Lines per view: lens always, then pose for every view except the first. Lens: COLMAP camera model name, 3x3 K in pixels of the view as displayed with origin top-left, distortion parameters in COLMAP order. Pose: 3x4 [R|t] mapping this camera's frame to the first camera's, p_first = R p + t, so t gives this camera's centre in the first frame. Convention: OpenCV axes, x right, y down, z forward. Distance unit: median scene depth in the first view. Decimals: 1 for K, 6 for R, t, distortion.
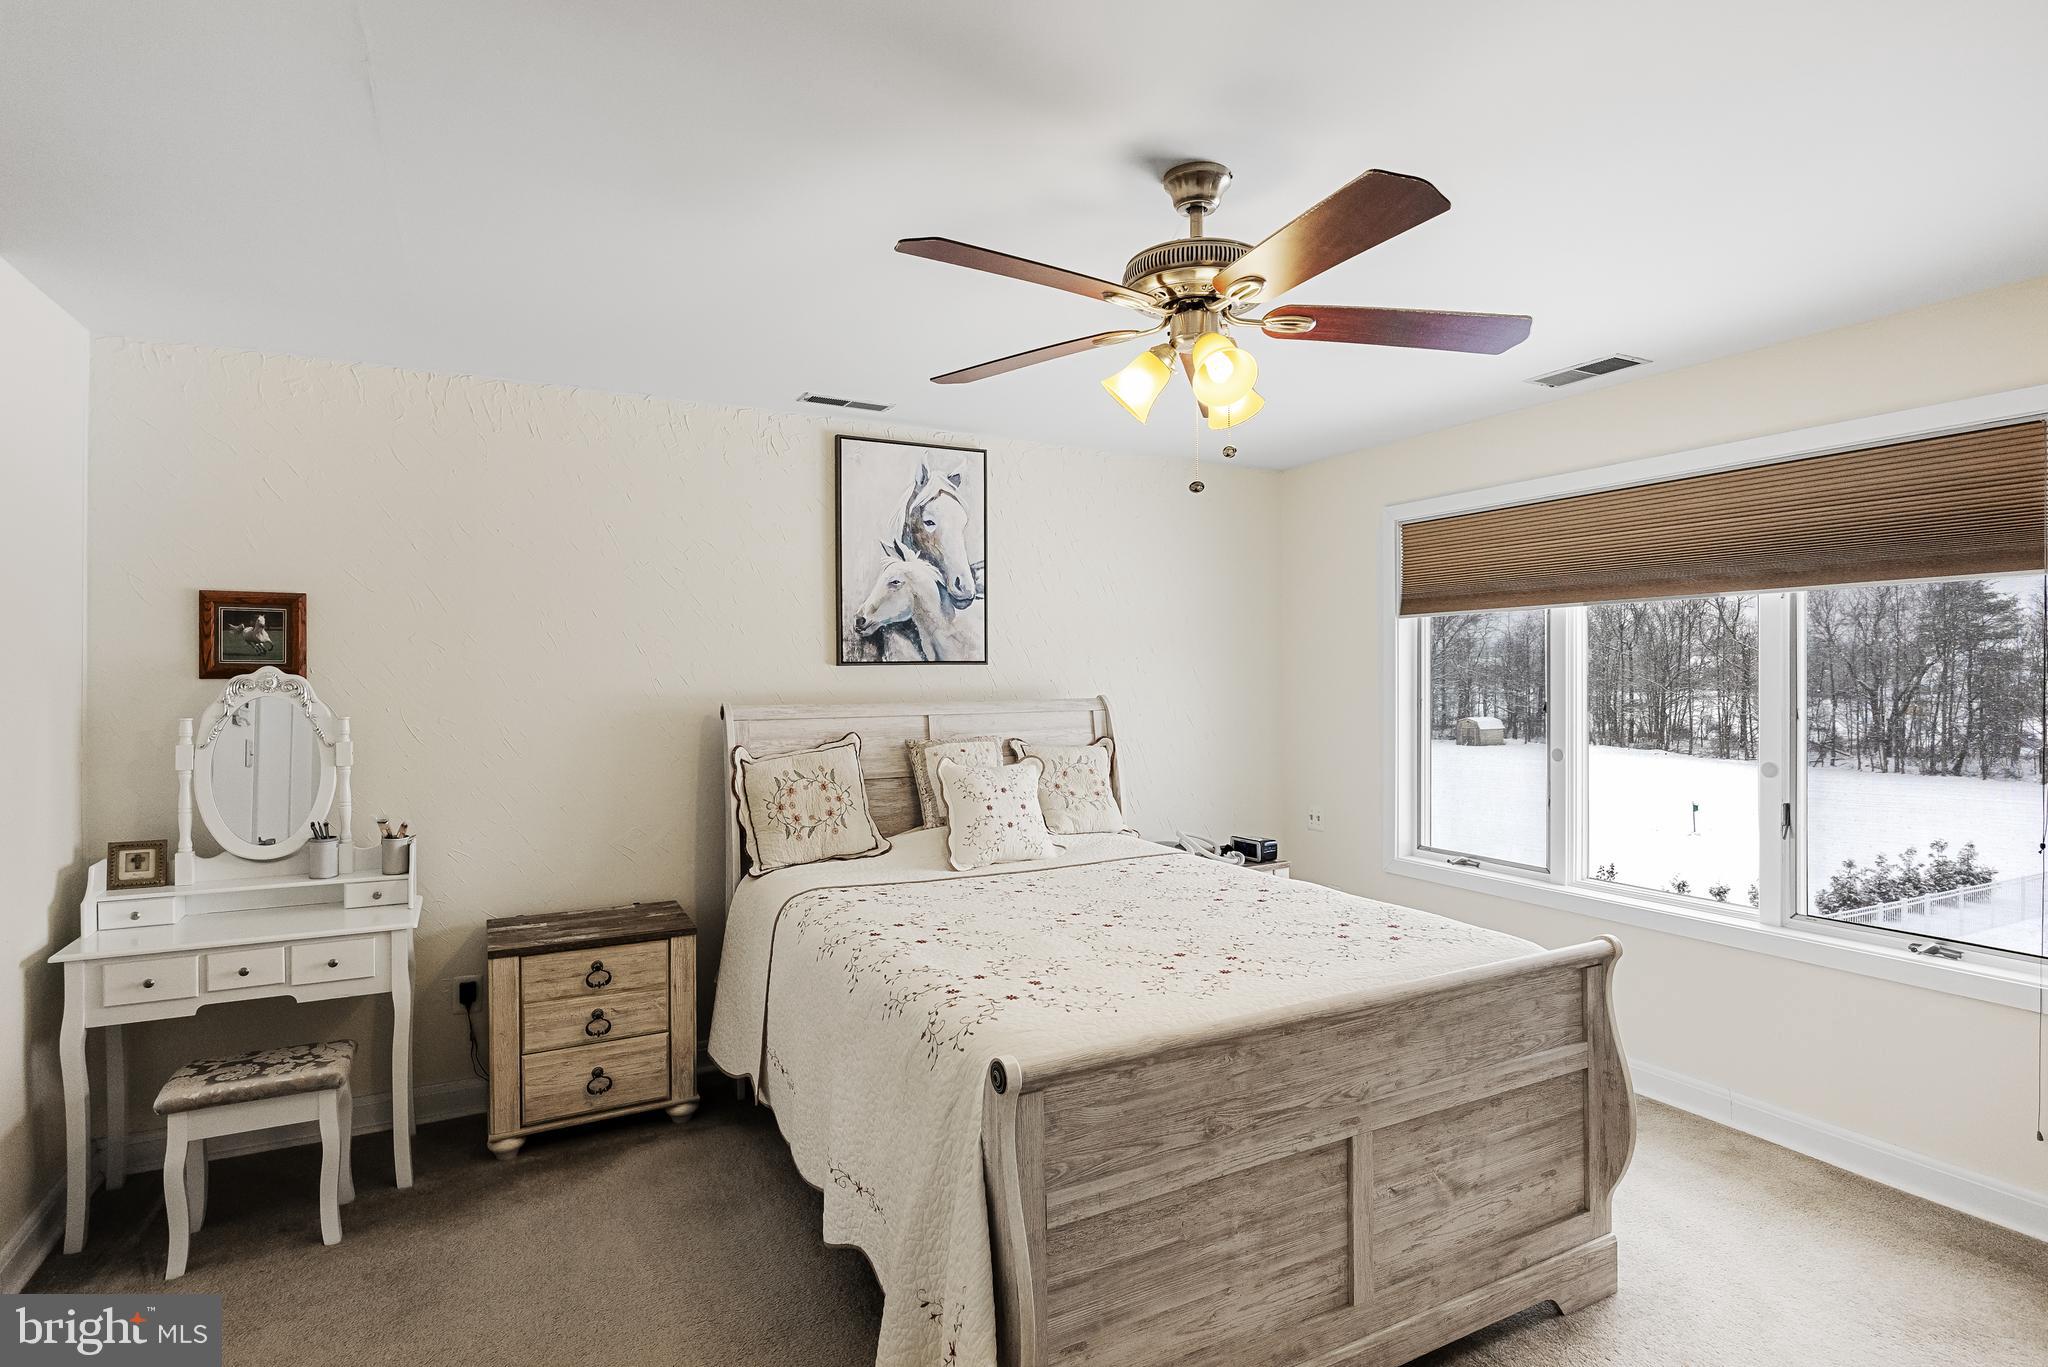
lens RADIAL K [[1027.7, 0, 1005.5], [0, 1027.7, 674.5], [0, 0, 1]] dist [-0.011770, -0.000048]
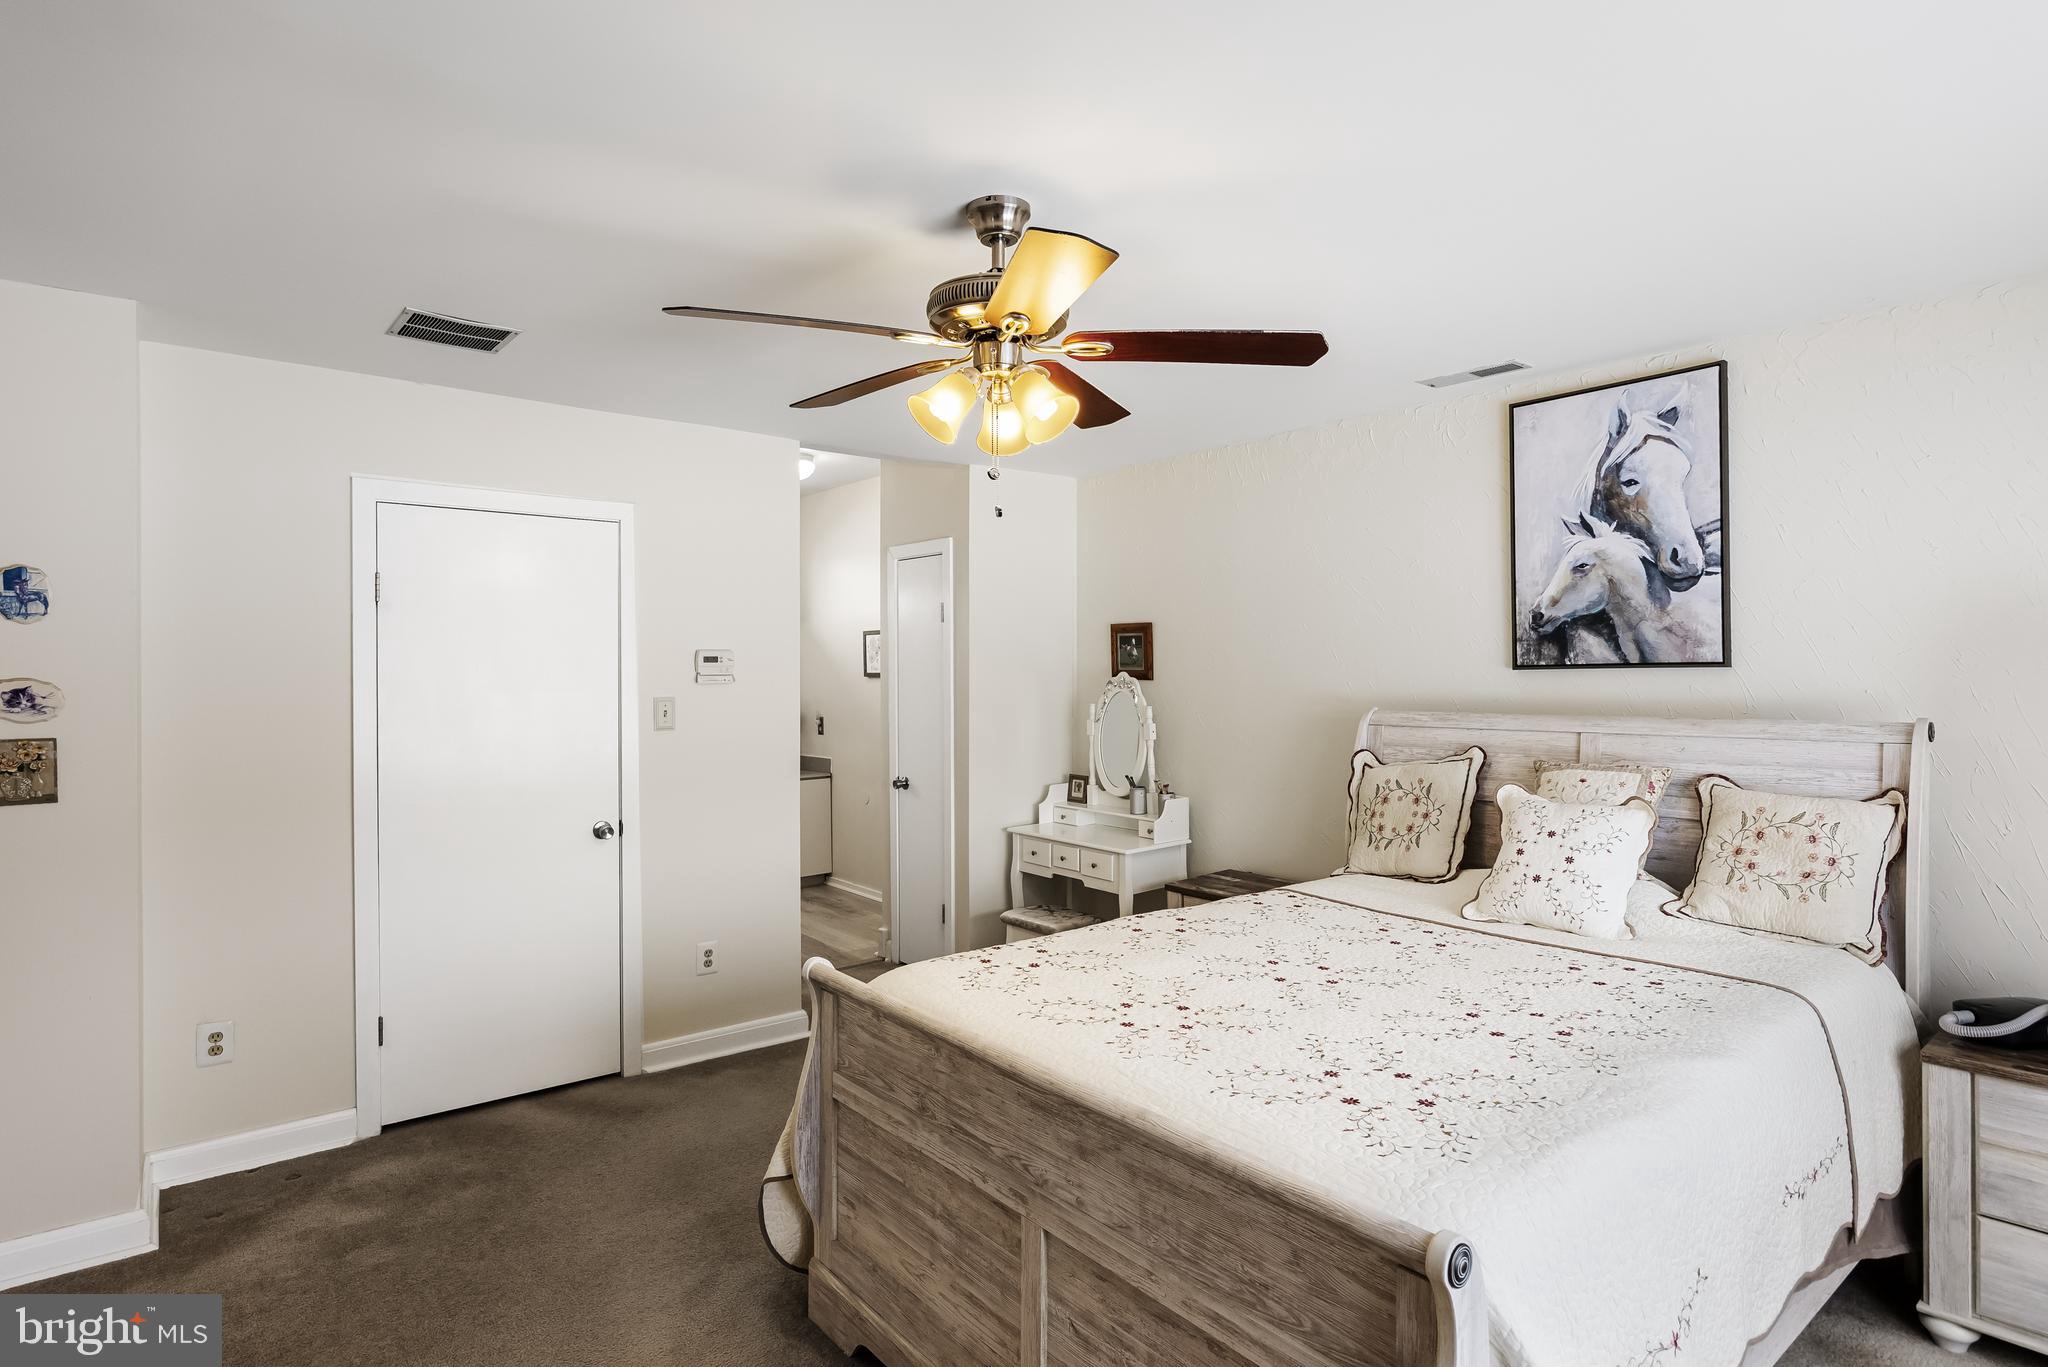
lens RADIAL K [[1027.7, 0, 1003.7], [0, 1027.7, 673.5], [0, 0, 1]] dist [-0.011770, -0.000048]
pose [[0.199416, 0.005162, -0.979901, 0.600121], [0.005062, 0.999967, 0.006297, -0.012882], [0.979902, -0.006216, 0.199384, 0.402324]]
